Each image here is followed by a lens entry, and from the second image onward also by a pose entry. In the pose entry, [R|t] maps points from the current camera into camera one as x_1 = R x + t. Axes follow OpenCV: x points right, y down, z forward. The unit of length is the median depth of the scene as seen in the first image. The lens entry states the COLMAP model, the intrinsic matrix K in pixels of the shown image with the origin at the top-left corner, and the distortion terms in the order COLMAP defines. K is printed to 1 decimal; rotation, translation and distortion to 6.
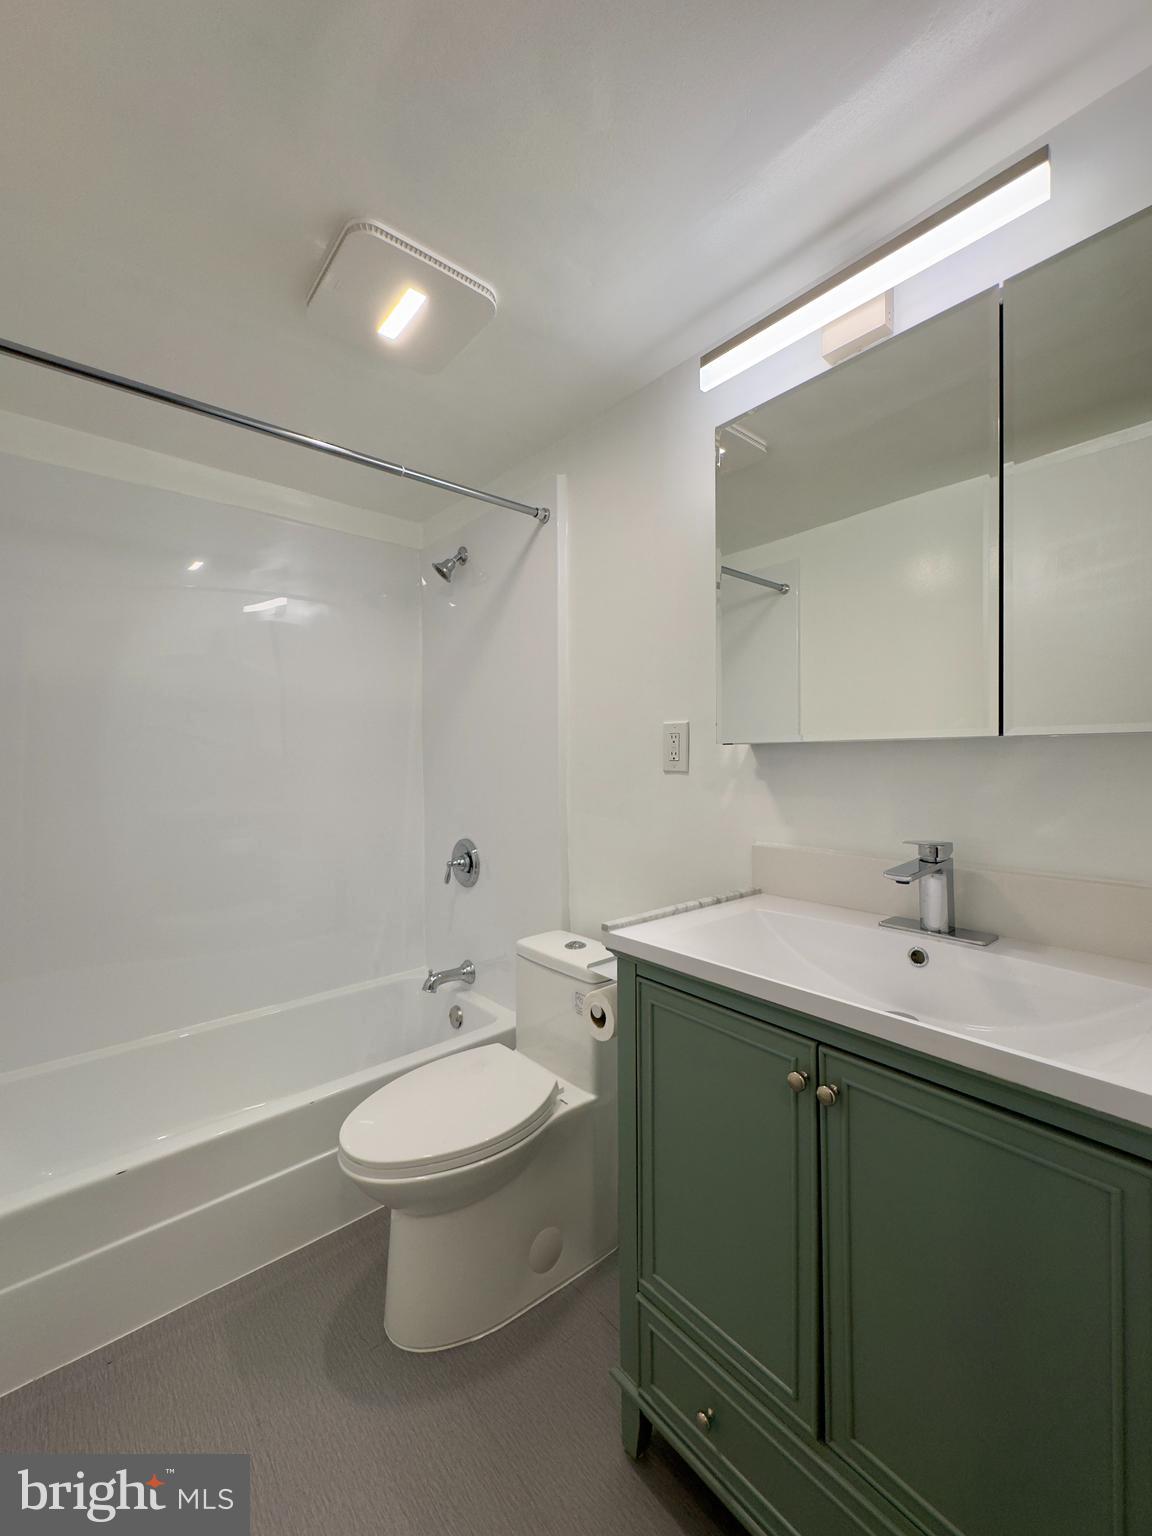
lens RADIAL K [[613.8, 0, 575.7], [0, 613.8, 767.7], [0, 0, 1]] dist [-0.002897, 0.000222]
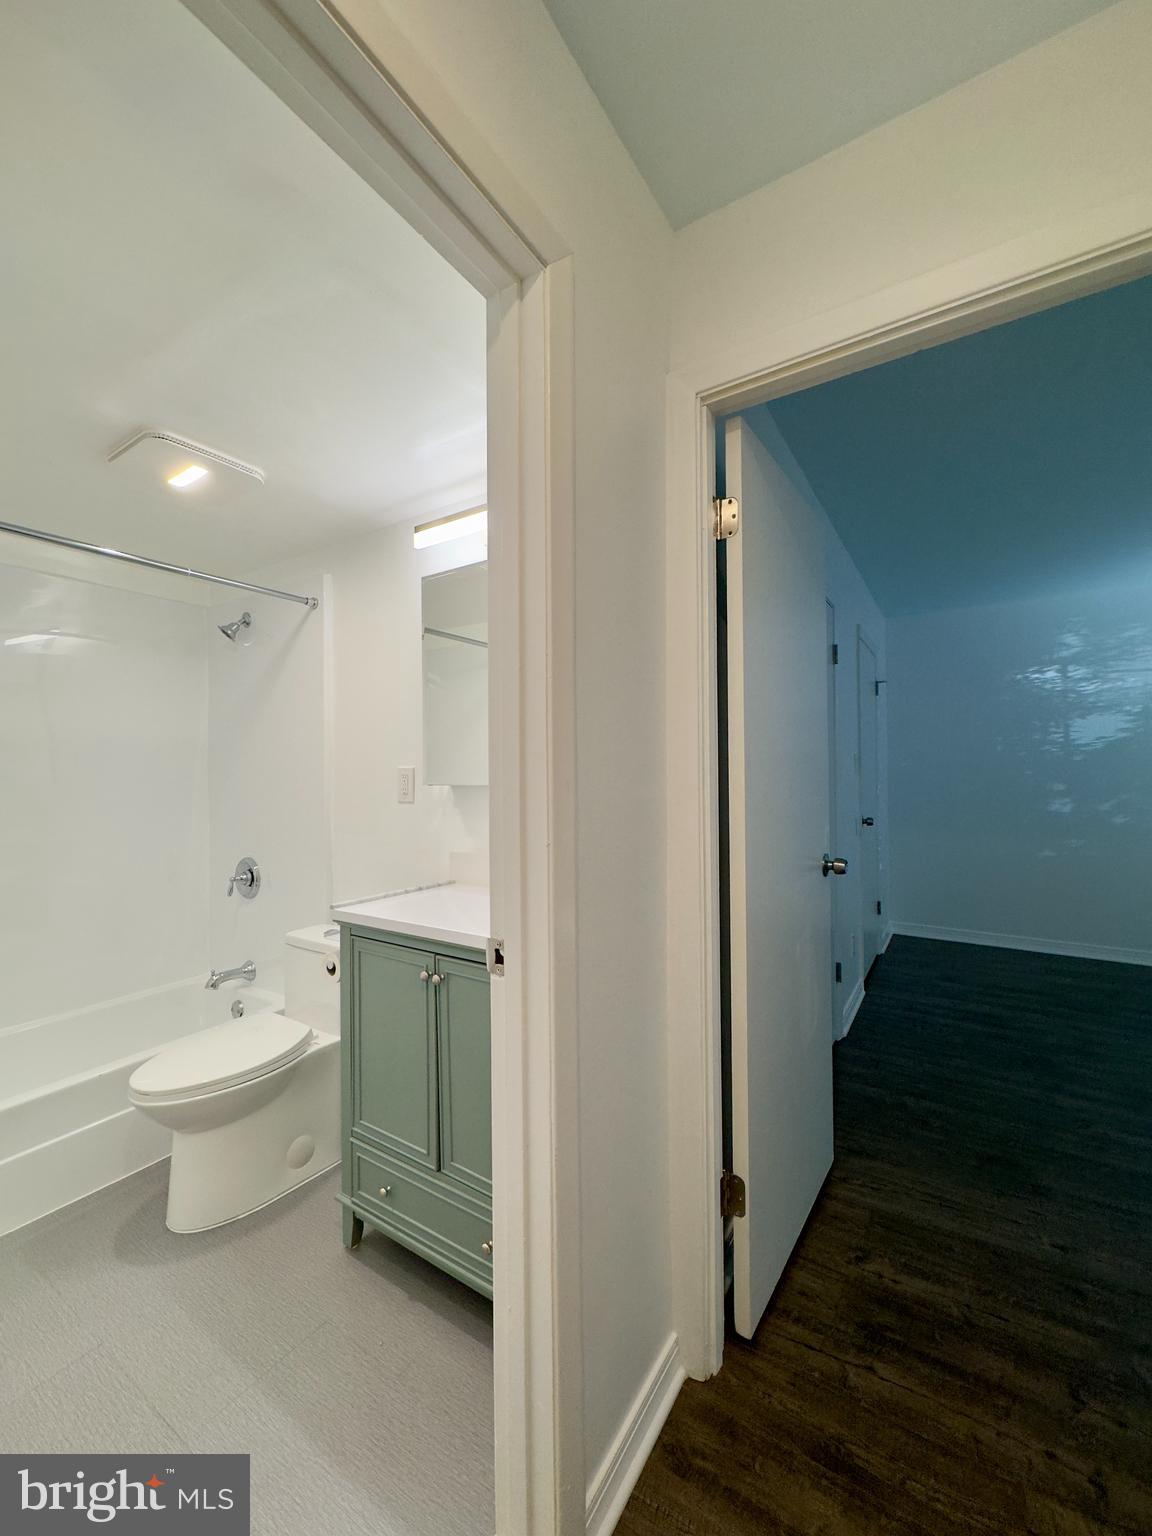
lens RADIAL K [[613.8, 0, 572.4], [0, 613.8, 772.1], [0, 0, 1]] dist [-0.002897, 0.000222]
pose [[0.961278, 0.001063, 0.275578, 0.143376], [0.005135, 0.999750, -0.021768, -0.030261], [-0.275533, 0.022340, 0.961032, -0.466822]]
